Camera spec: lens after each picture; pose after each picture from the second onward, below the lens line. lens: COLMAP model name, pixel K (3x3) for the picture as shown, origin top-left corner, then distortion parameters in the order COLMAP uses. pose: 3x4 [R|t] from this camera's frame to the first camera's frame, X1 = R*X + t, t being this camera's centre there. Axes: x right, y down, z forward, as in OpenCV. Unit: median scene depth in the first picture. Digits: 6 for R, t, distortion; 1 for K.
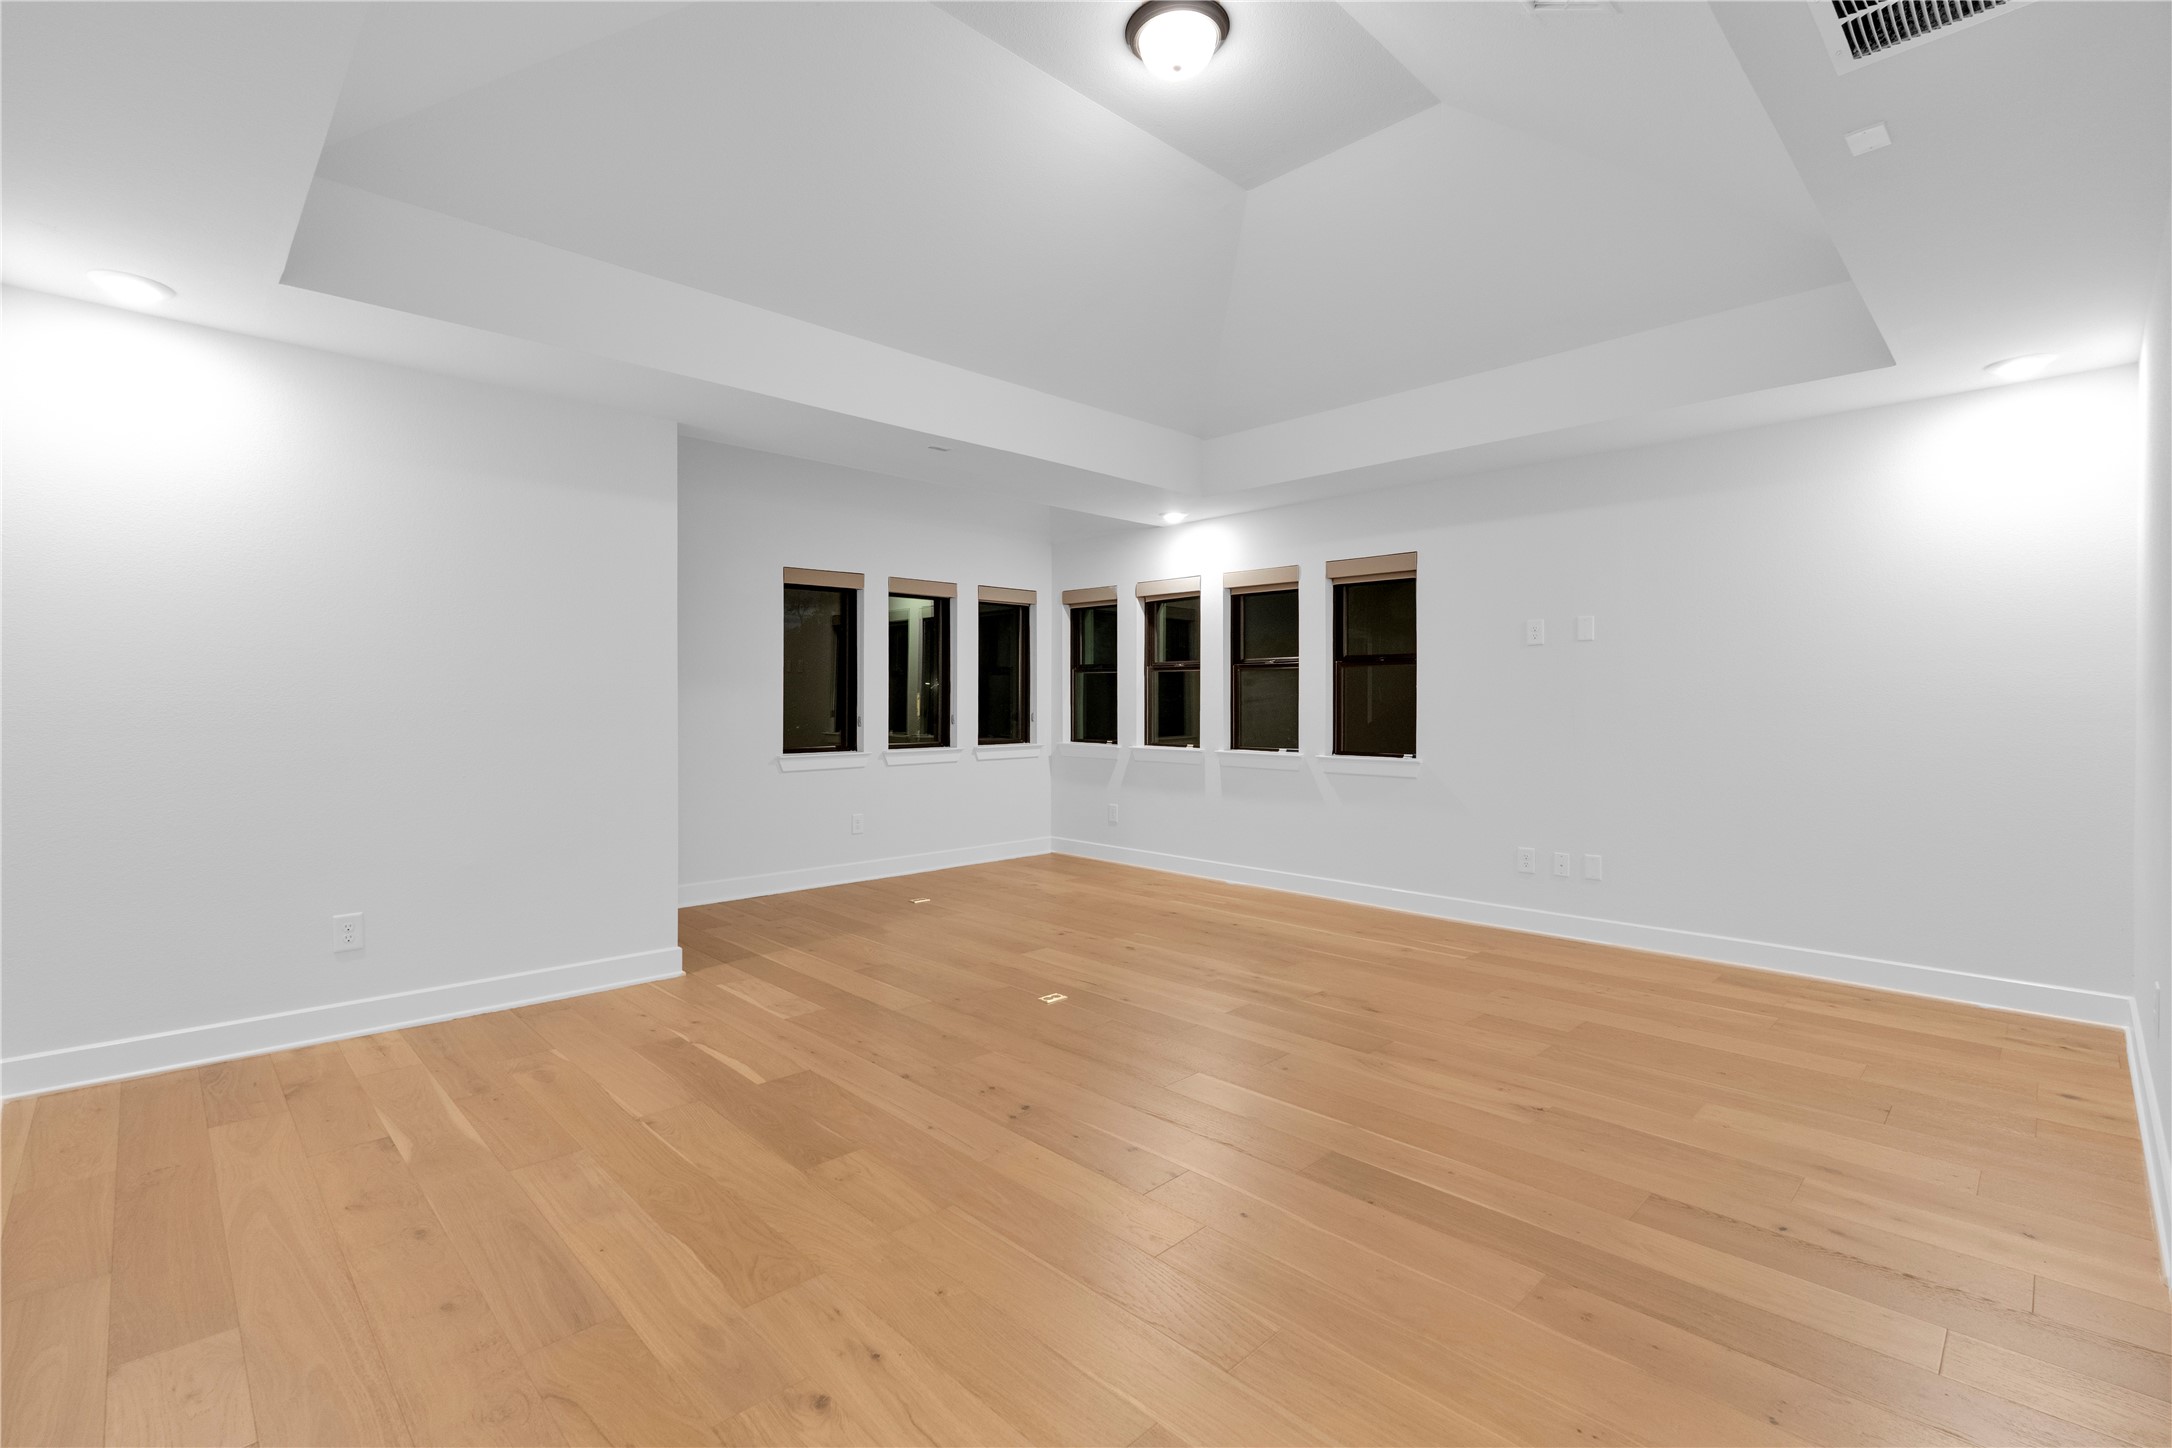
lens RADIAL K [[969.5, 0, 1084.9], [0, 969.5, 671.3], [0, 0, 1]] dist [-0.004342, -0.000572]
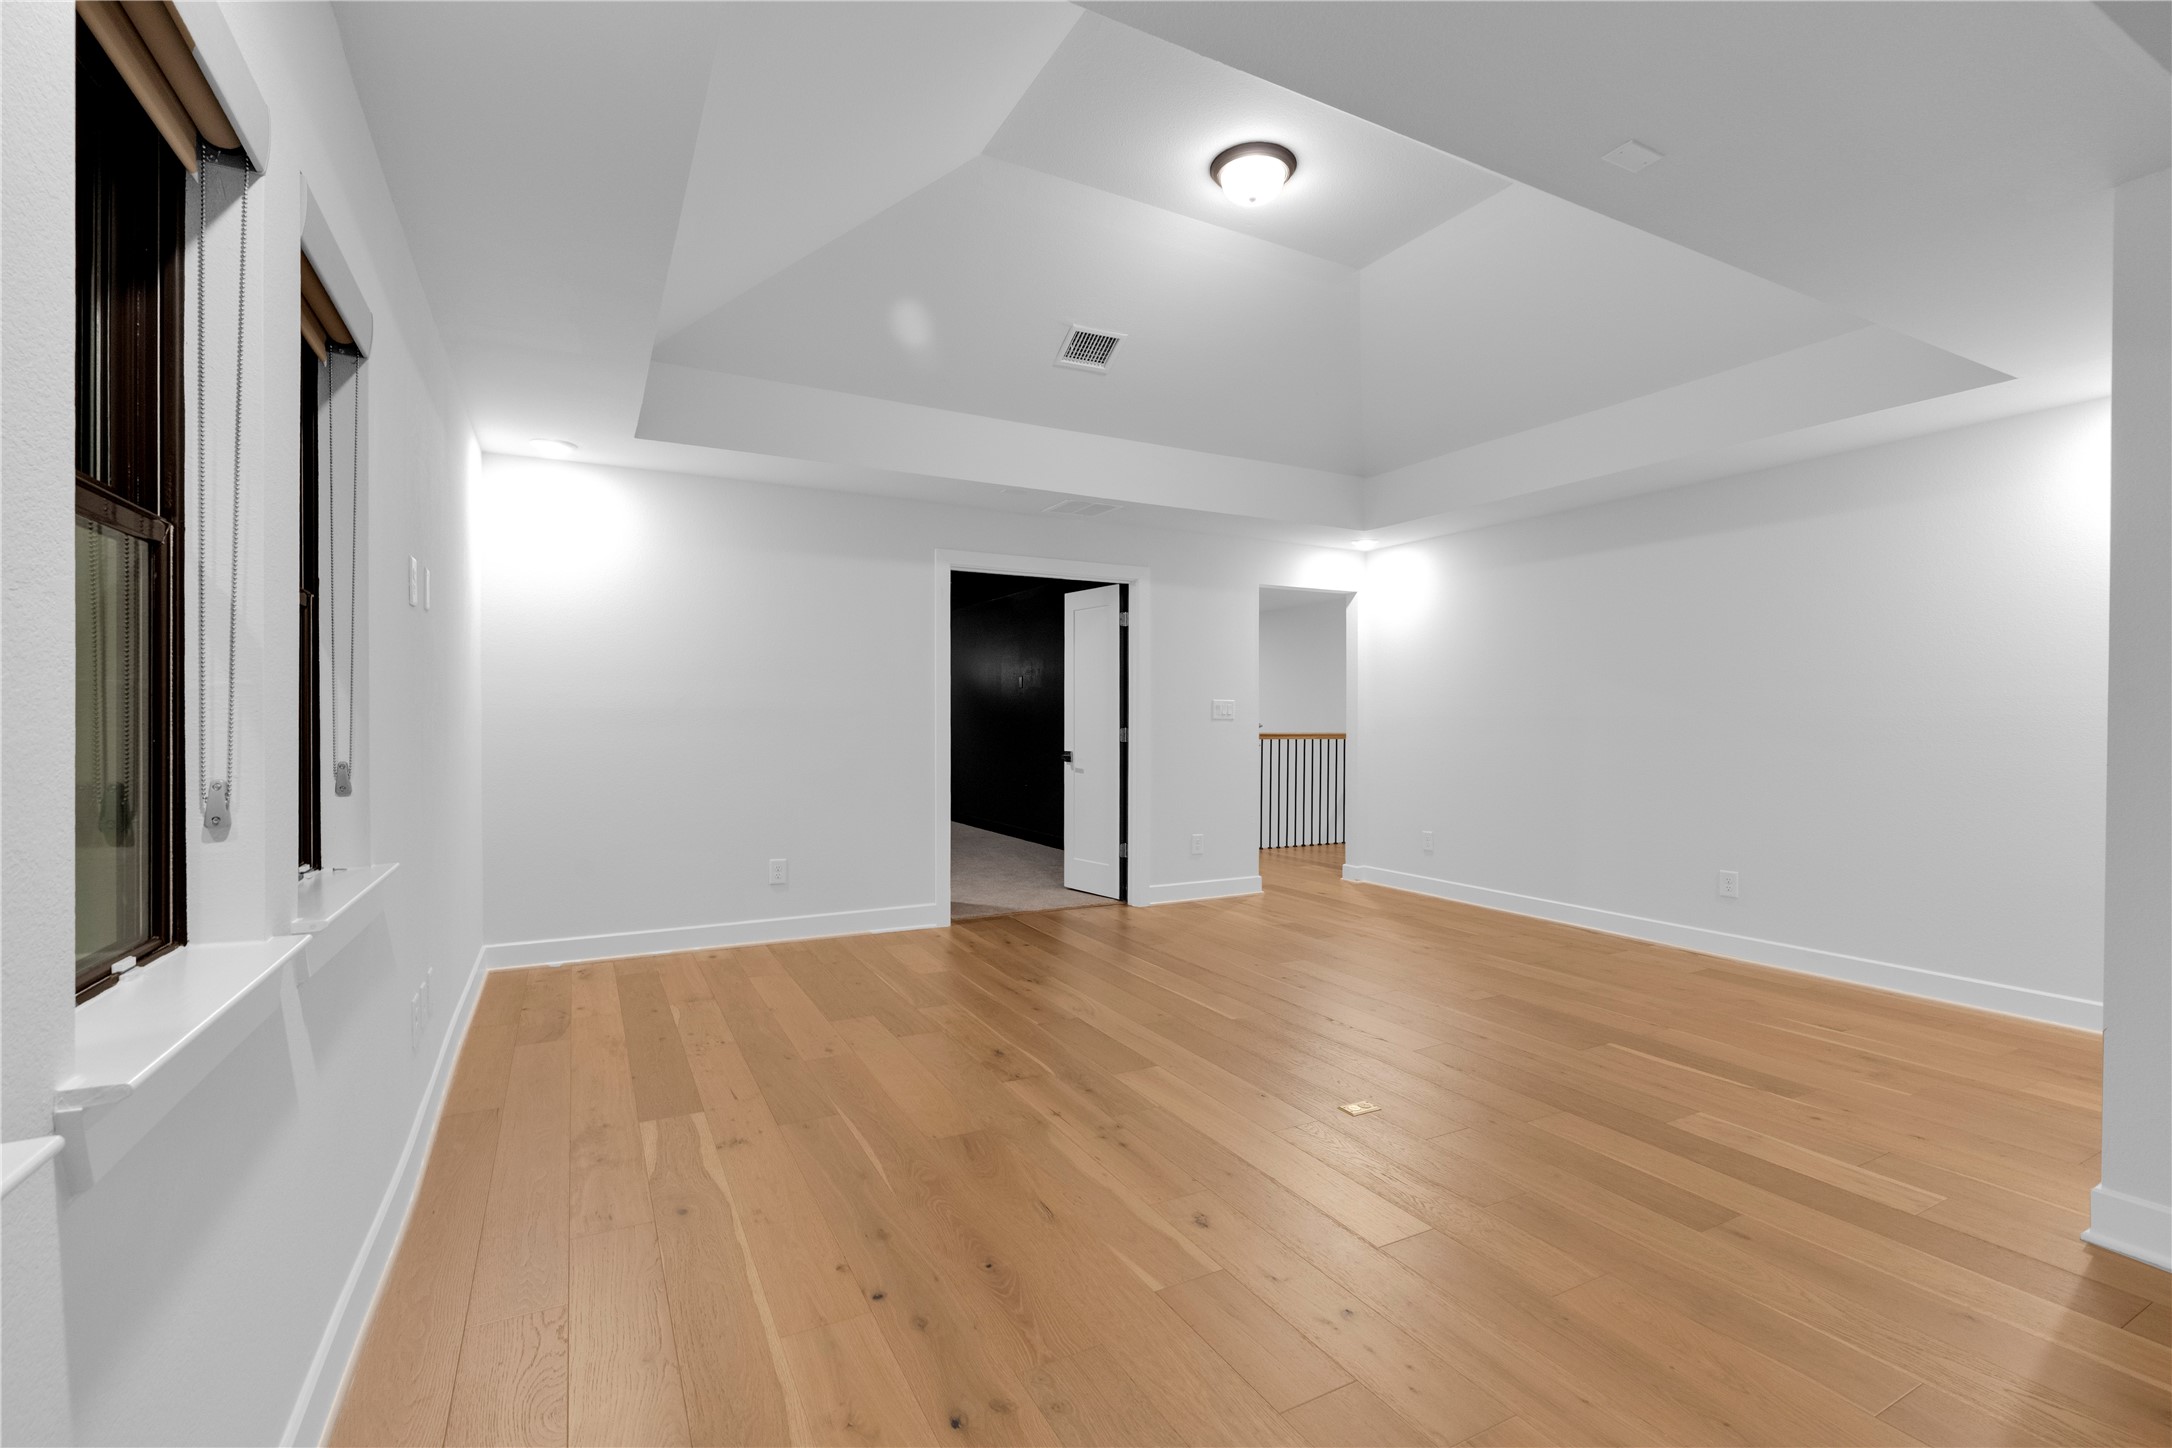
lens RADIAL K [[977.0, 0, 1078.5], [0, 977.0, 725.8], [0, 0, 1]] dist [-0.003200, -0.000049]
pose [[-0.958952, -0.005954, 0.283507, -0.044005], [-0.013174, 0.999635, -0.023568, 0.067484], [-0.283263, -0.026336, -0.958680, 2.112445]]
